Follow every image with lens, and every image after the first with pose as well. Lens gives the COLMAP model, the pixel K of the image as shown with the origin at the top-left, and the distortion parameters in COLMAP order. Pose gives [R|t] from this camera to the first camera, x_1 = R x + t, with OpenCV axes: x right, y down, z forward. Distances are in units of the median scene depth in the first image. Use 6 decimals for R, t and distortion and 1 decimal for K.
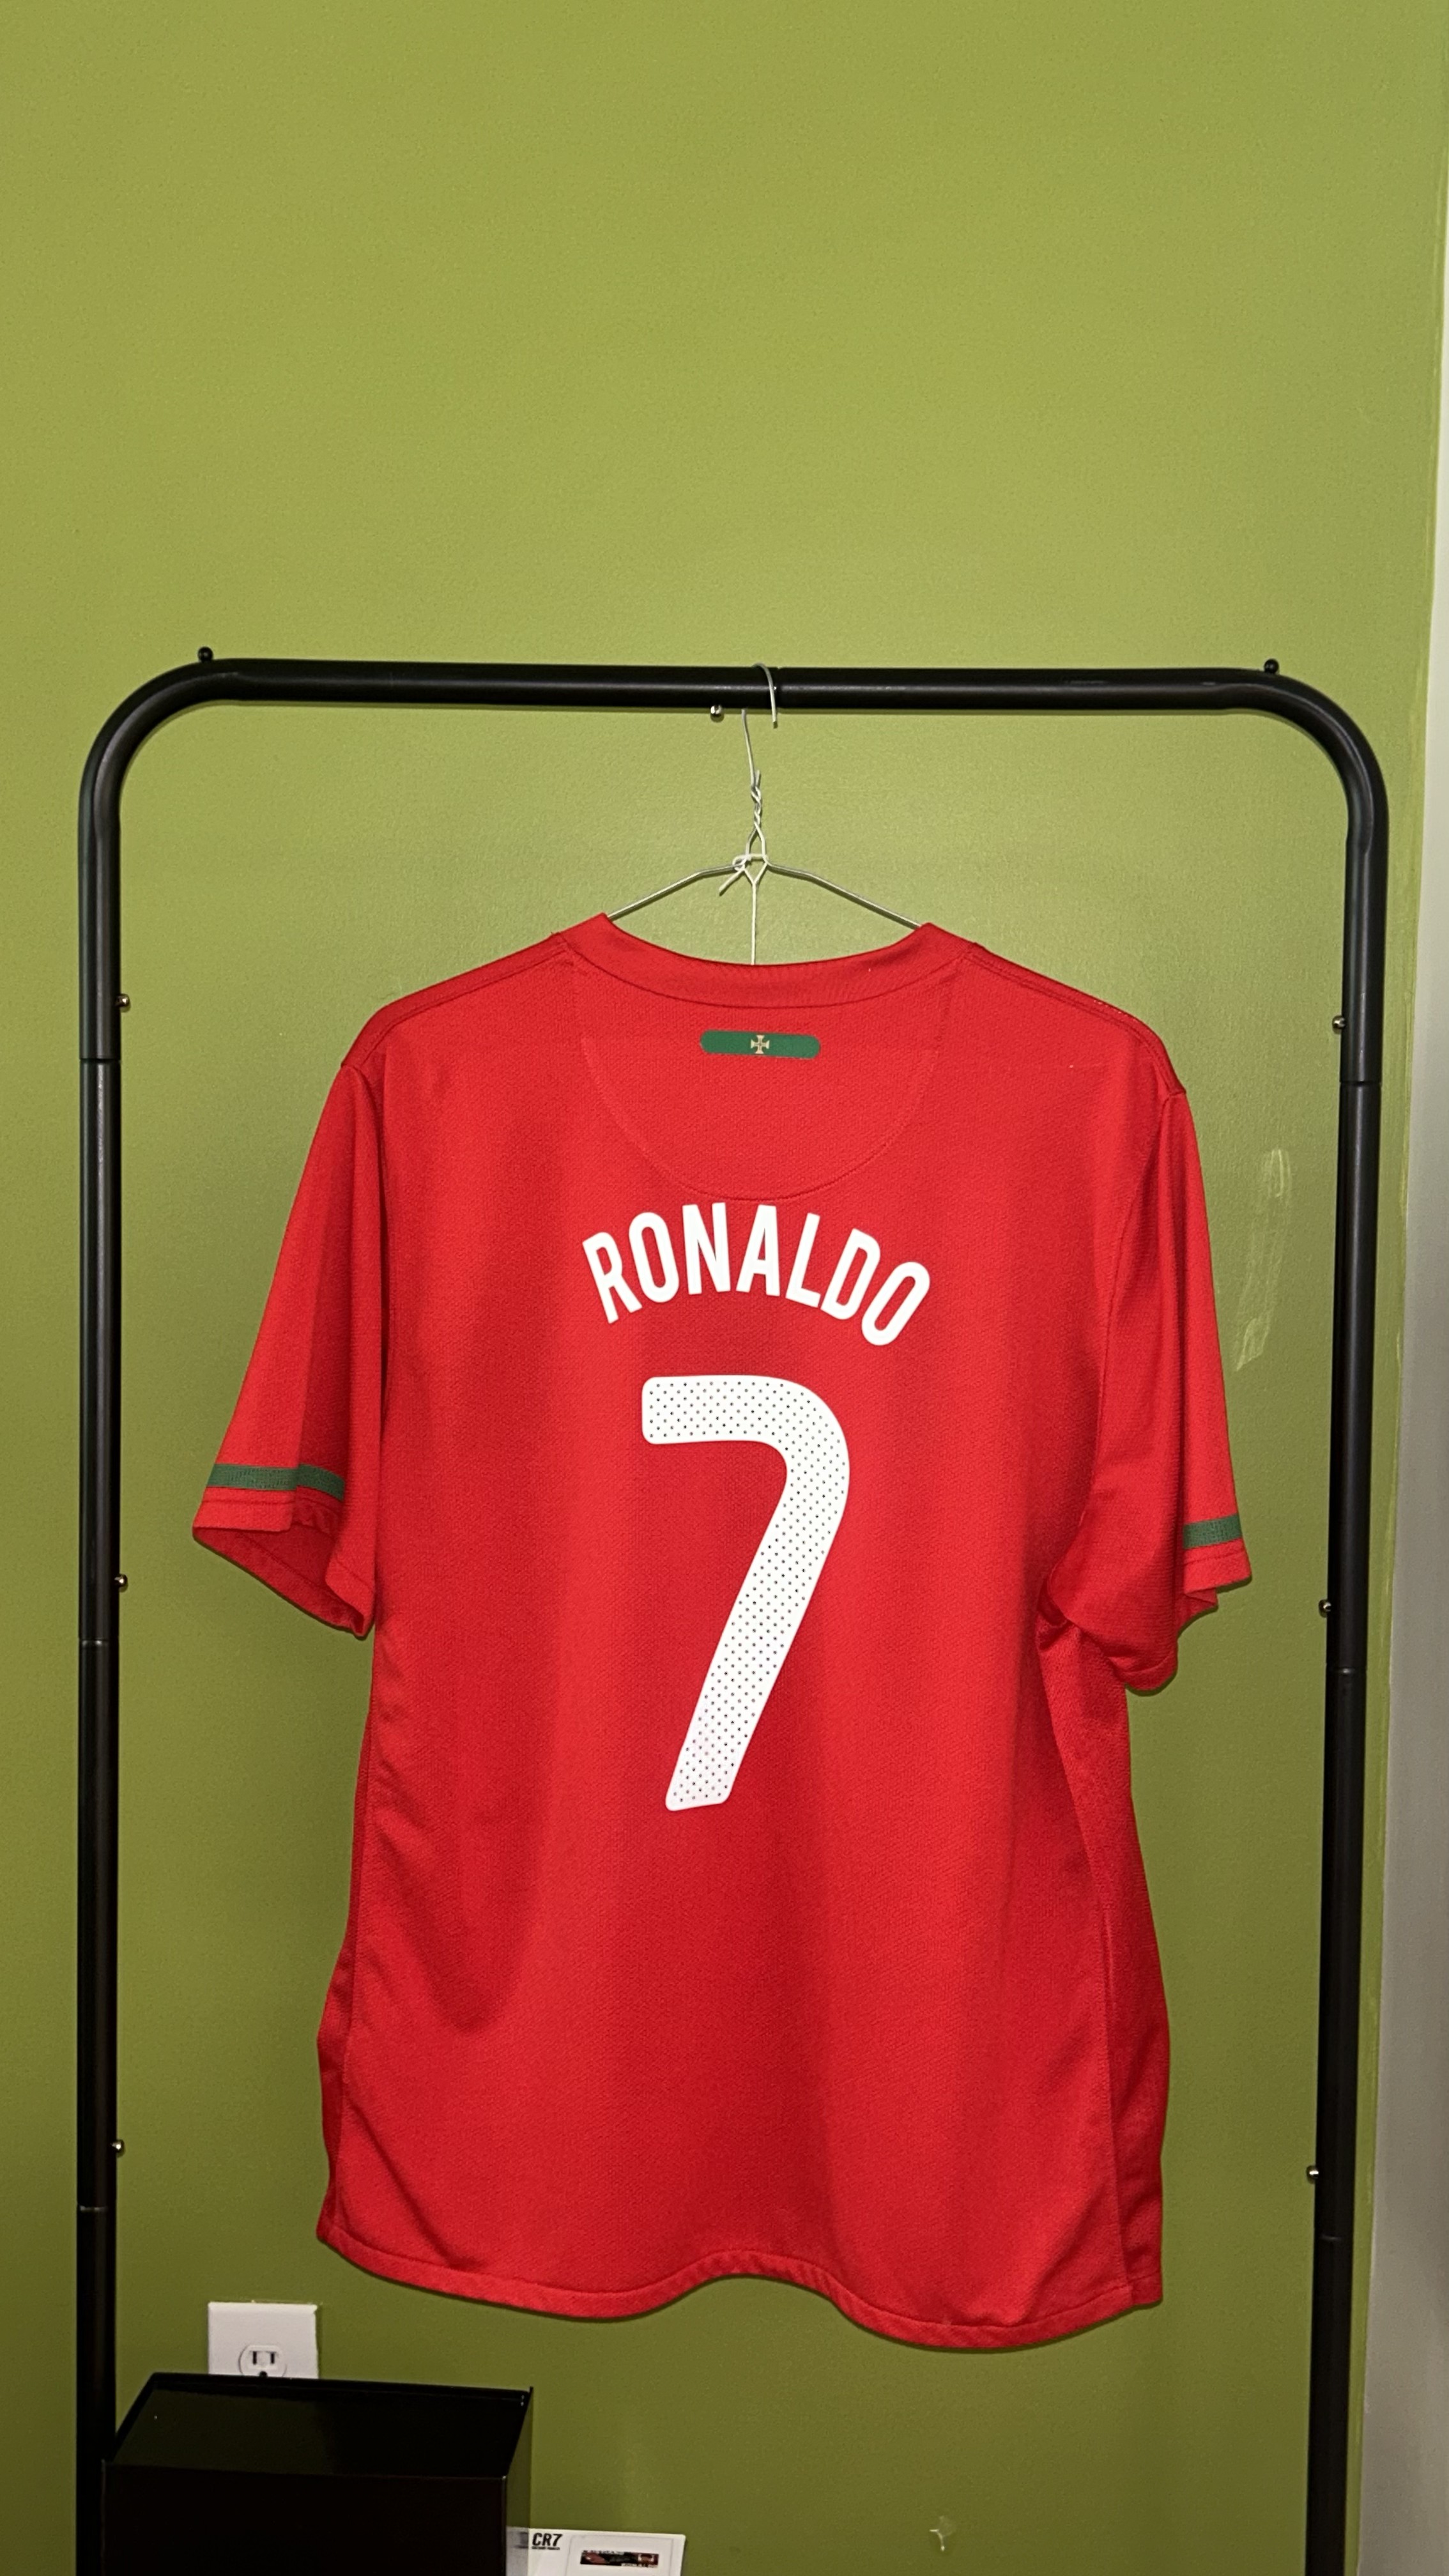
lens RADIAL K [[2661.2, 0, 723.8], [0, 2661.2, 1269.8], [0, 0, 1]] dist [0.087098, -0.263772]
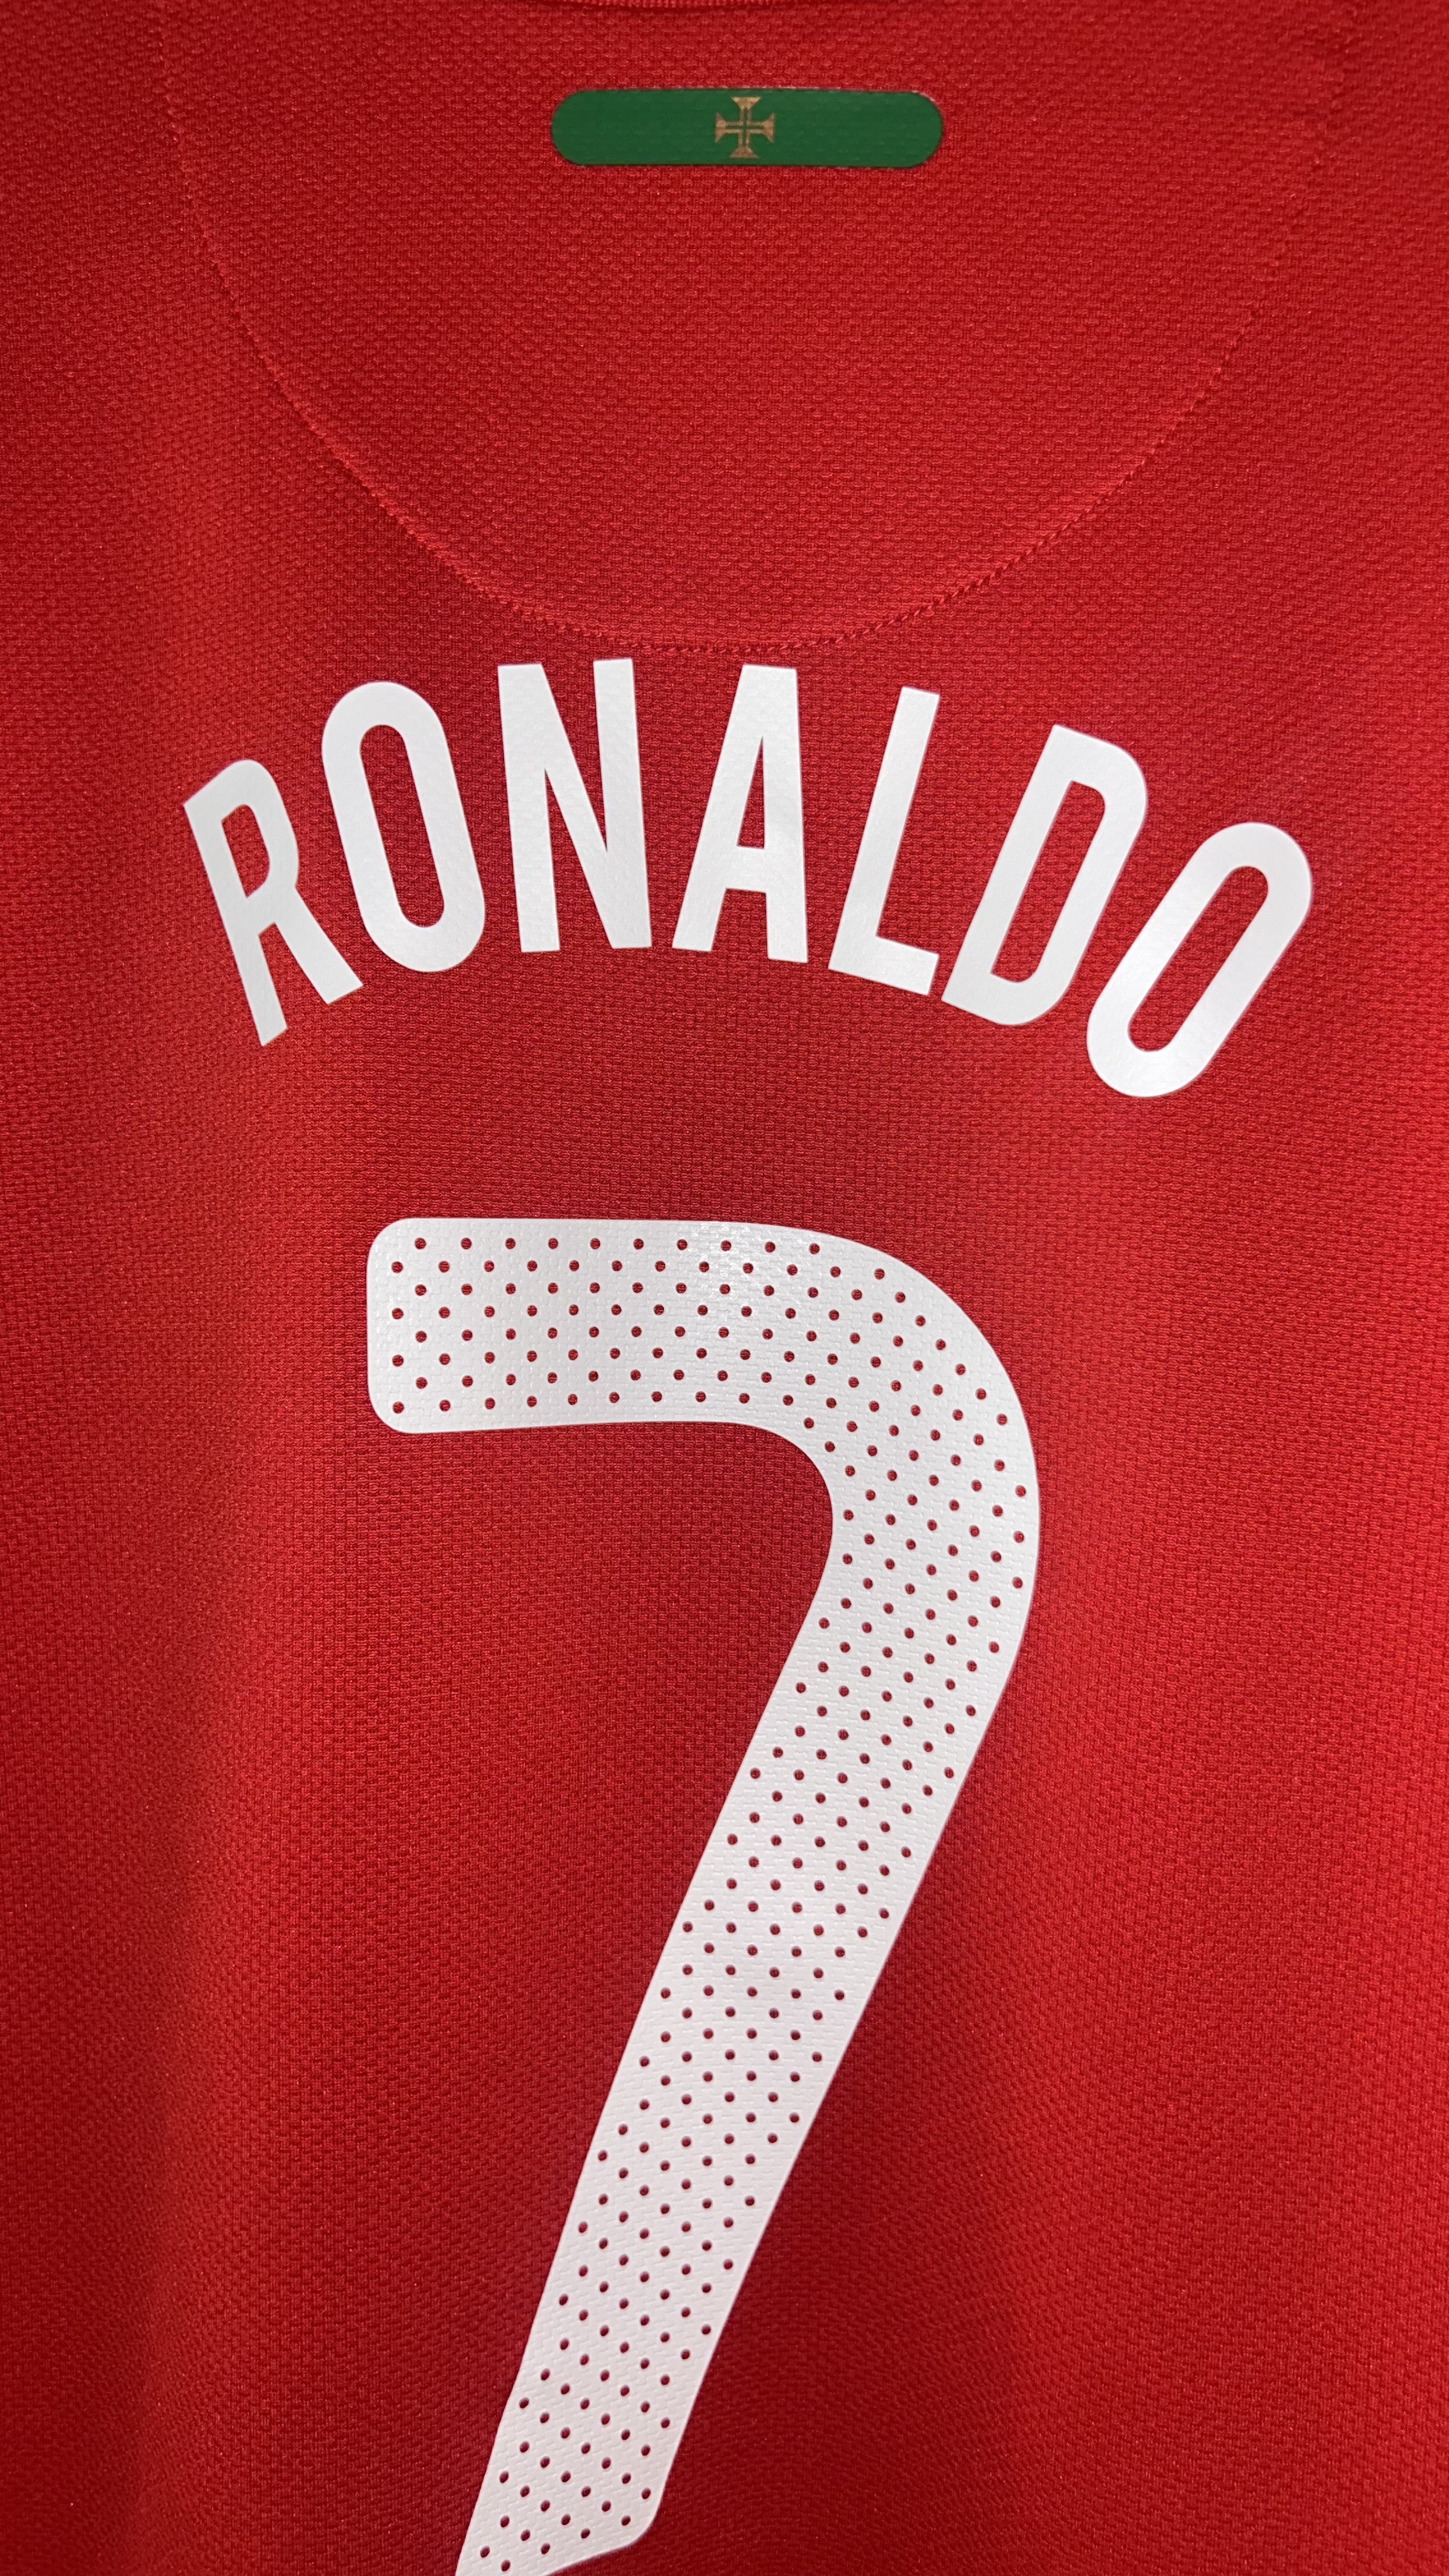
lens RADIAL K [[2058.4, 0, 744.3], [0, 2058.4, 1282.8], [0, 0, 1]] dist [0.046785, -0.079562]
pose [[0.997673, -0.006186, 0.067900, -0.003520], [0.008157, 0.999552, -0.028794, 0.054892], [-0.067691, 0.029281, 0.997277, 0.758373]]
